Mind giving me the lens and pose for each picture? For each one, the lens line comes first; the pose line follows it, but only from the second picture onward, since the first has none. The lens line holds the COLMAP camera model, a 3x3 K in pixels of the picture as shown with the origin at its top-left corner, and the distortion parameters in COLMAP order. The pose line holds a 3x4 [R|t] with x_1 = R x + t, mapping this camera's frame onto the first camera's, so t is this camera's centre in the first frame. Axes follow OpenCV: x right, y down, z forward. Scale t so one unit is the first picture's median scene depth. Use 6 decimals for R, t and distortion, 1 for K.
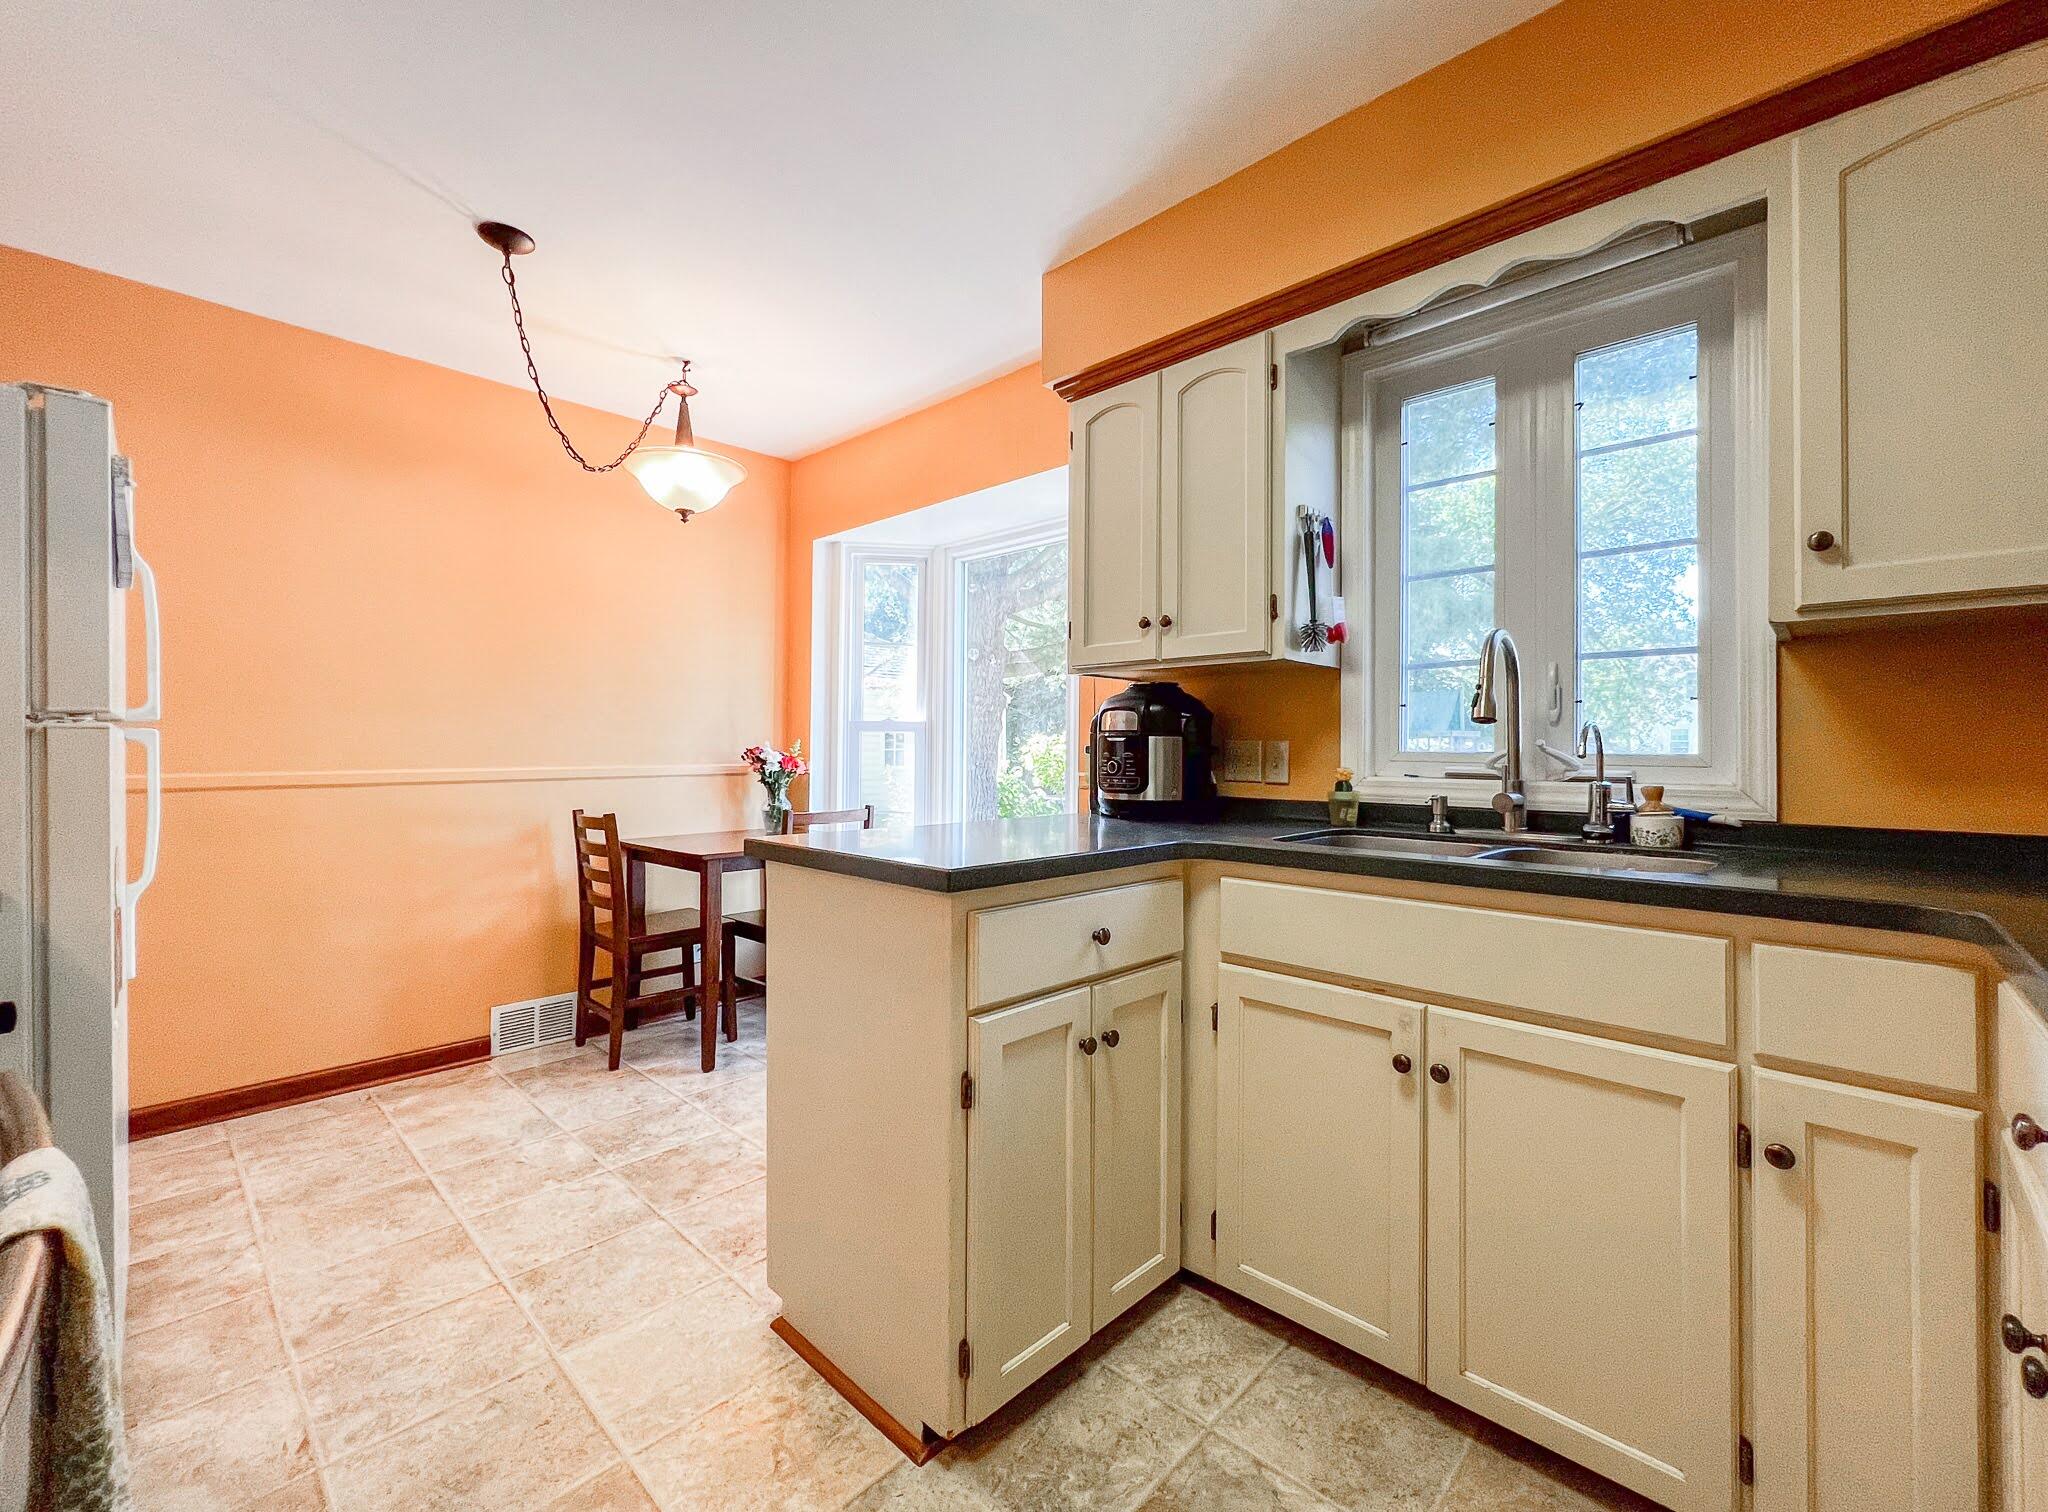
lens RADIAL K [[855.7, 0, 1079.7], [0, 855.7, 745.8], [0, 0, 1]] dist [0.001094, -0.000098]
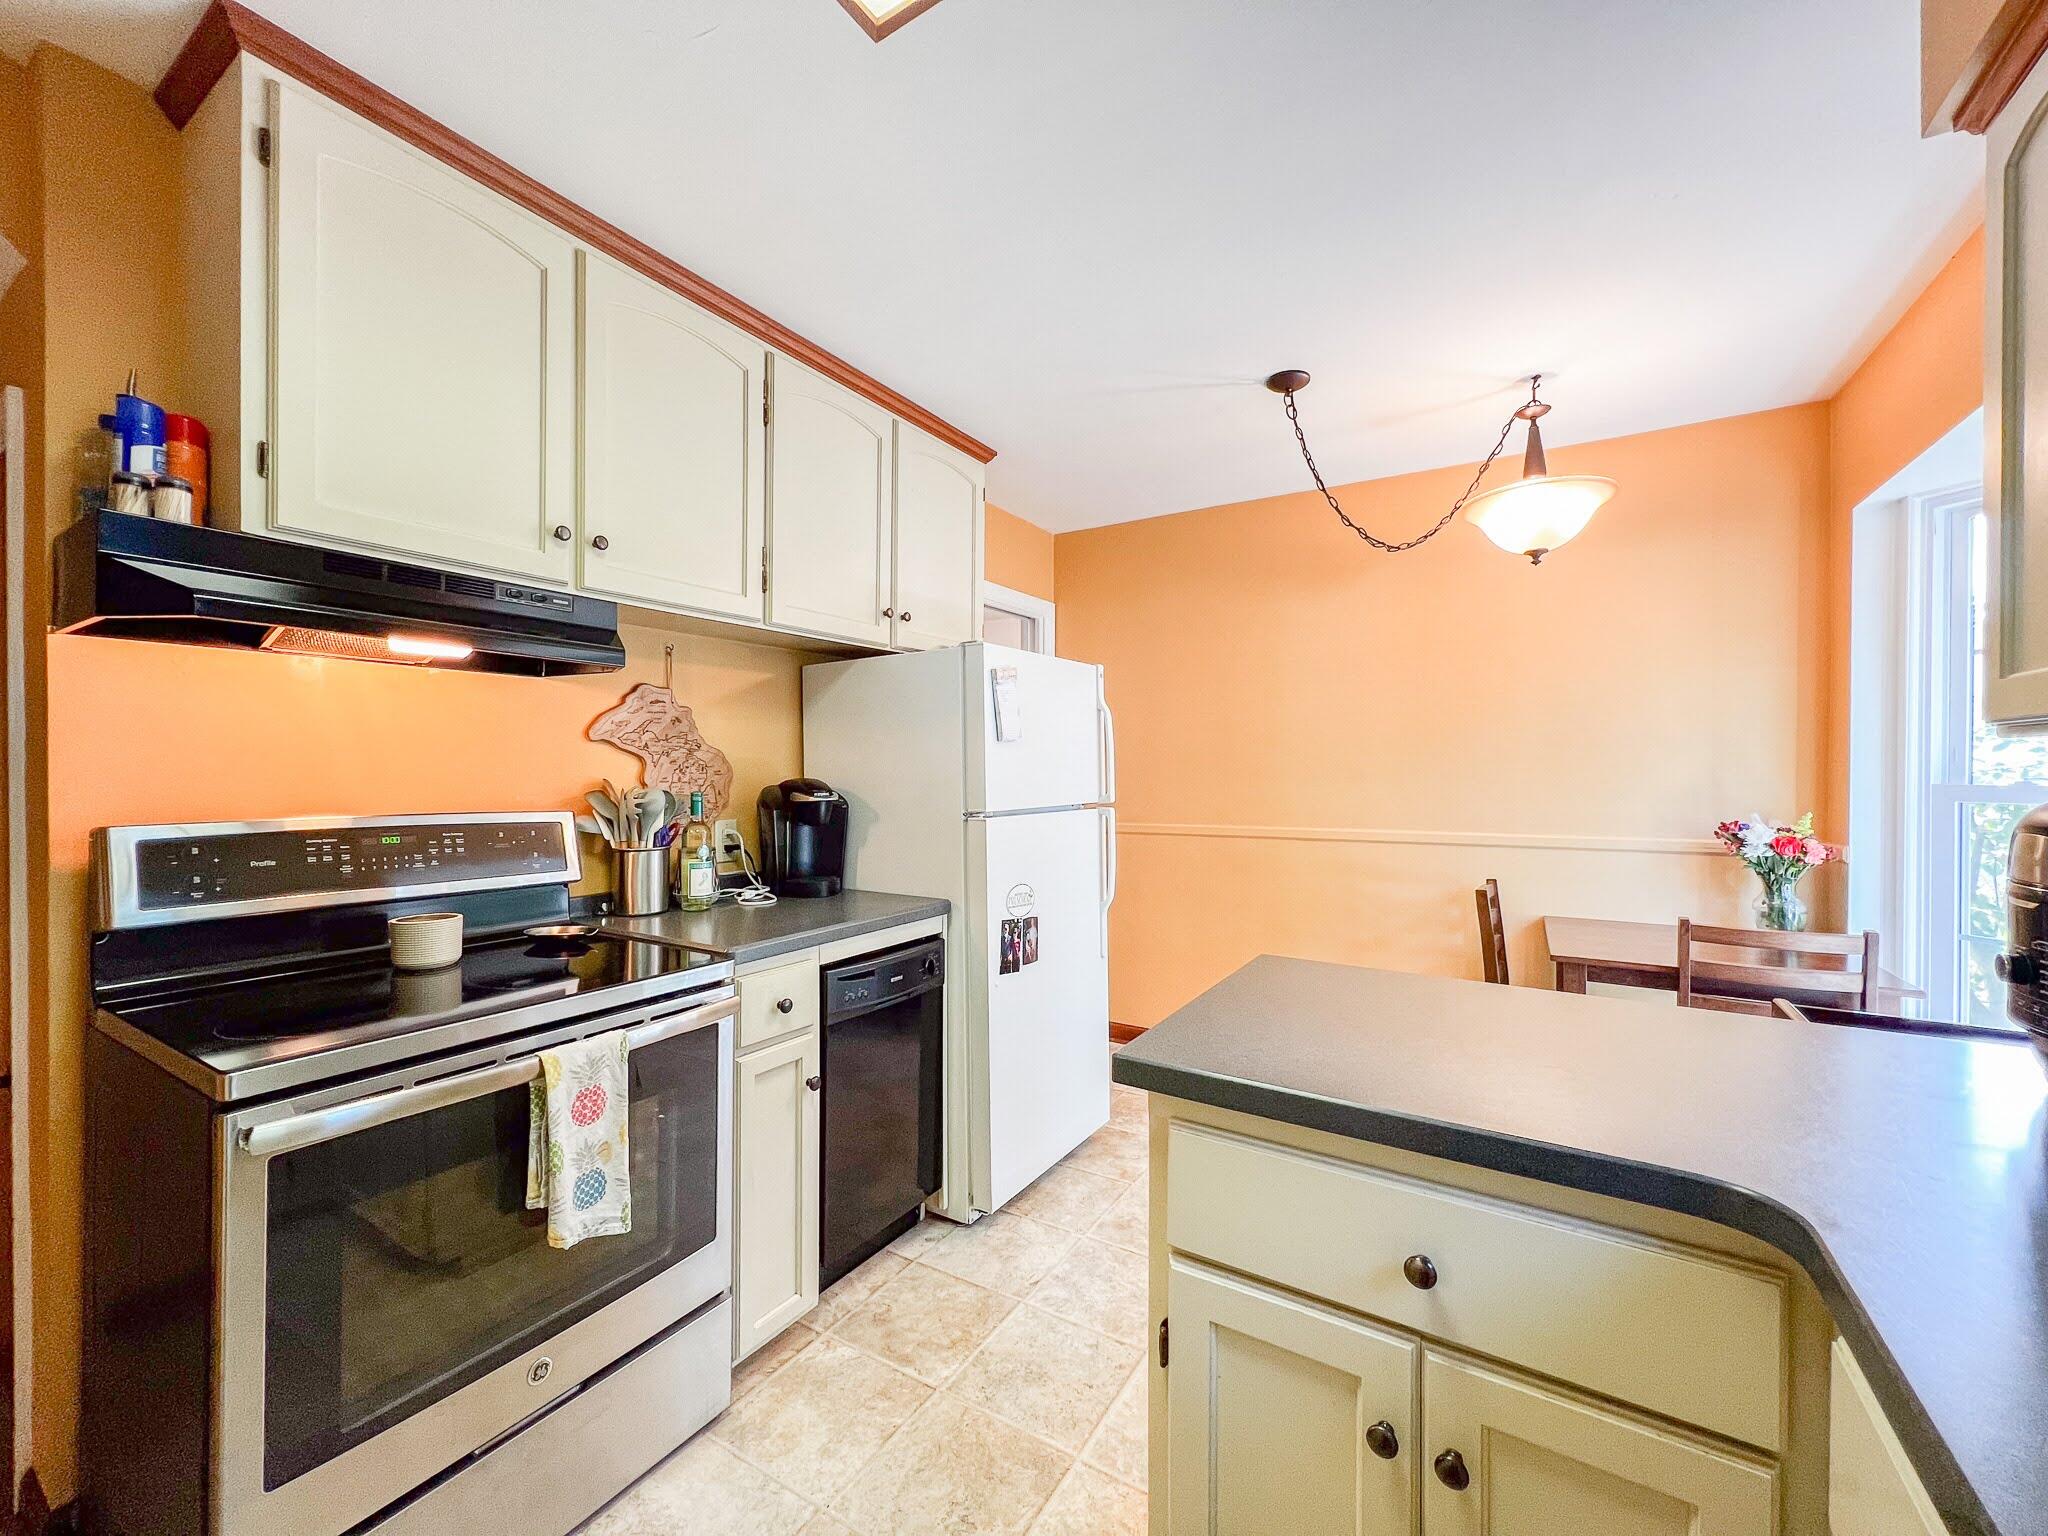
lens RADIAL K [[821.0, 0, 1000.9], [0, 821.0, 773.6], [0, 0, 1]] dist [-0.003720, -0.000265]
pose [[0.156710, -0.000522, -0.987645, 0.416802], [0.005928, 0.999982, 0.000412, -0.084631], [0.987627, -0.005919, 0.156710, 0.527502]]
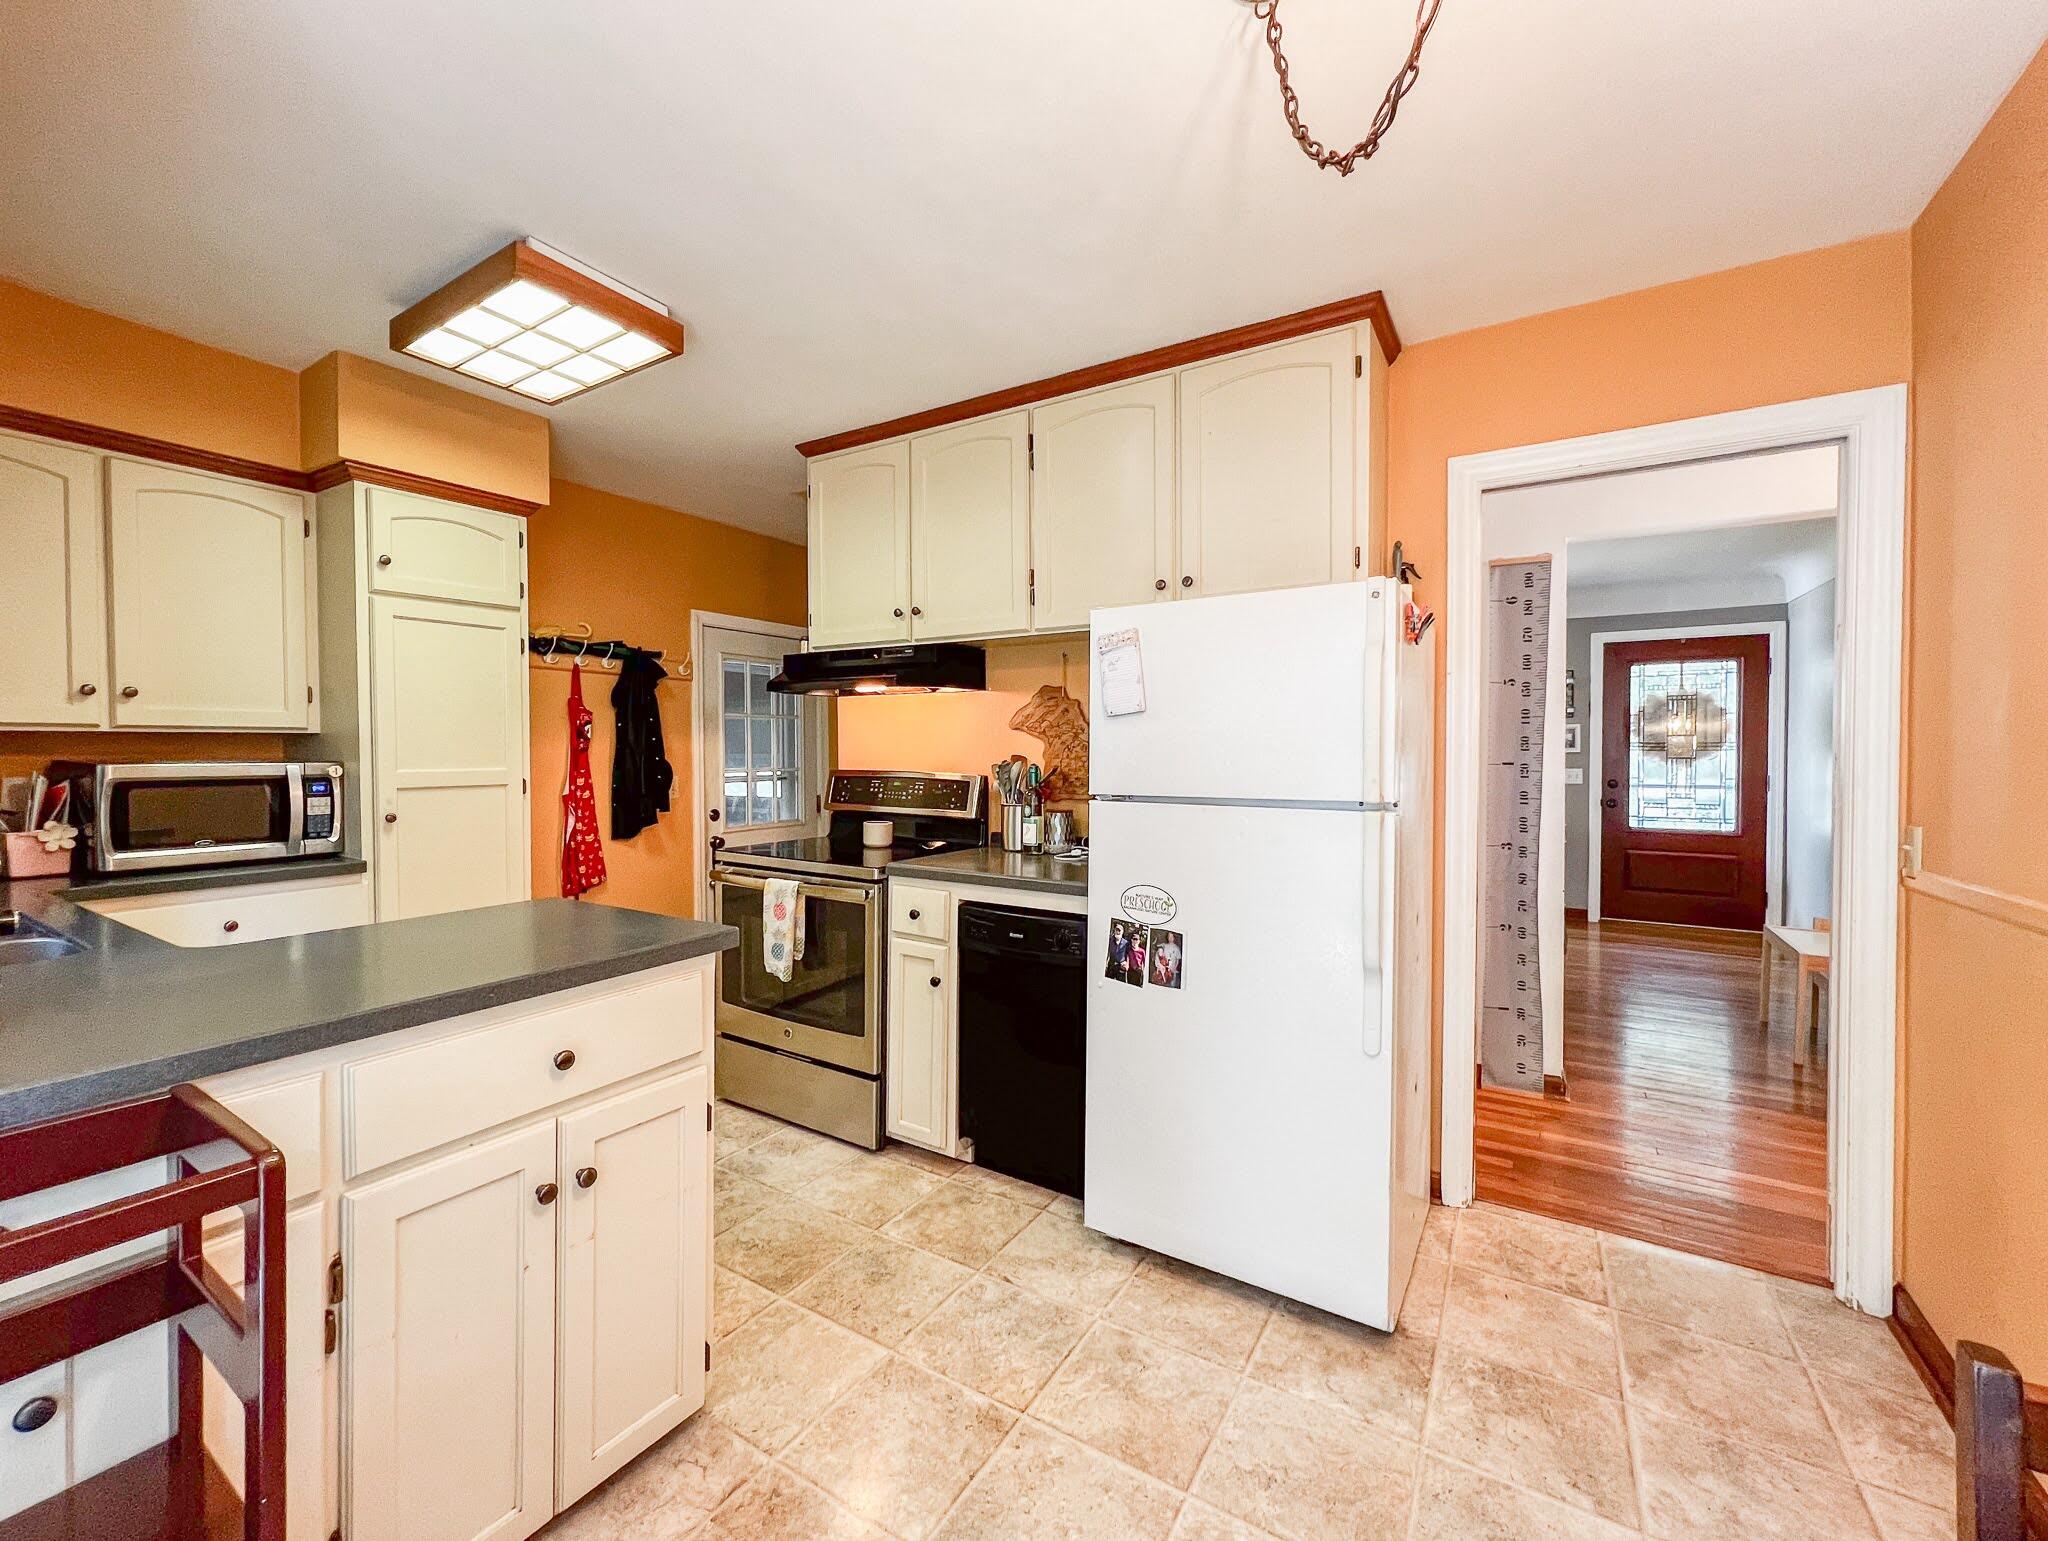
lens RADIAL K [[823.0, 0, 1013.9], [0, 823.0, 765.4], [0, 0, 1]] dist [-0.002882, -0.000338]
pose [[-0.984159, -0.003921, -0.177246, -0.488080], [-0.006322, 0.999896, 0.012981, -0.080812], [0.177177, 0.013896, -0.984081, 1.793674]]
